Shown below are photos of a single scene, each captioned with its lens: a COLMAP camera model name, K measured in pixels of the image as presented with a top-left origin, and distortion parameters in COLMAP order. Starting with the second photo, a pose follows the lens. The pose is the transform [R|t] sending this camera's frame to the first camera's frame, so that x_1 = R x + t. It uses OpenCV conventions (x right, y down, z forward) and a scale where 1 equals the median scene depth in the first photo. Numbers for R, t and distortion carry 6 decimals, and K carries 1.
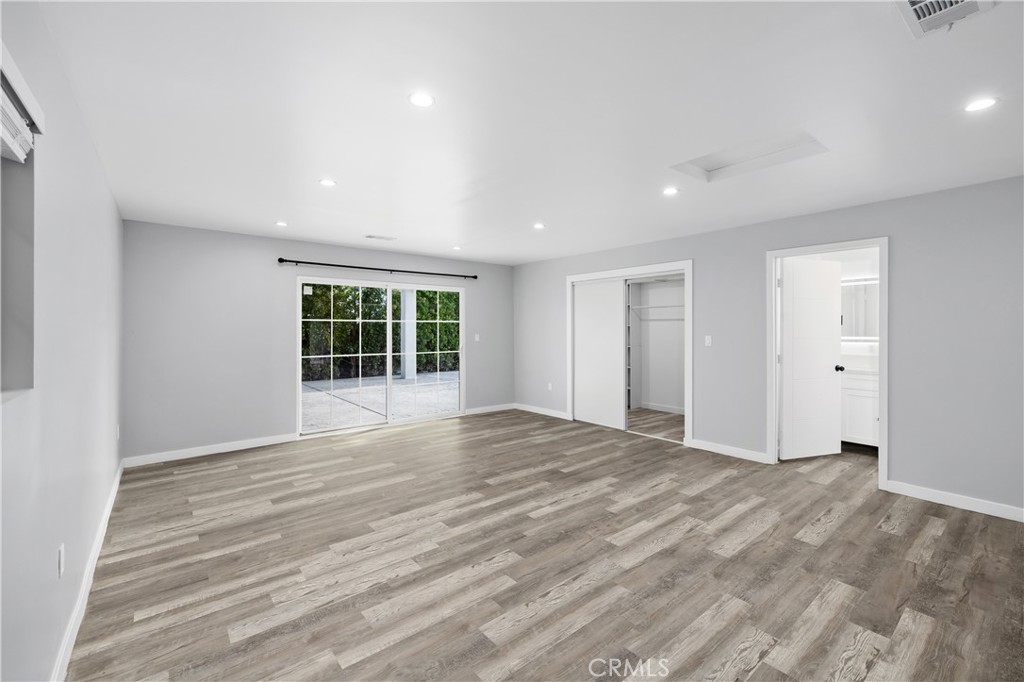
lens RADIAL K [[437.0, 0, 515.6], [0, 437.0, 331.2], [0, 0, 1]] dist [-0.001099, 0.000409]
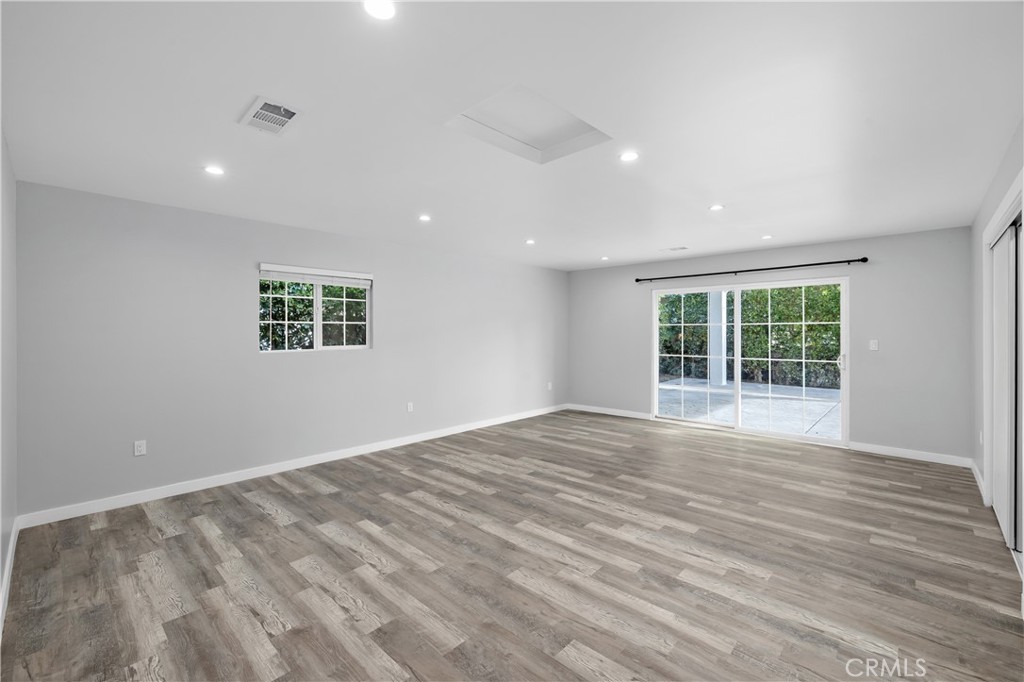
lens RADIAL K [[437.0, 0, 514.8], [0, 437.0, 336.8], [0, 0, 1]] dist [-0.001099, 0.000409]
pose [[0.127941, 0.012190, -0.991707, 1.180610], [-0.004435, 0.999921, 0.011719, -0.007781], [0.991772, 0.002899, 0.127985, 0.746866]]
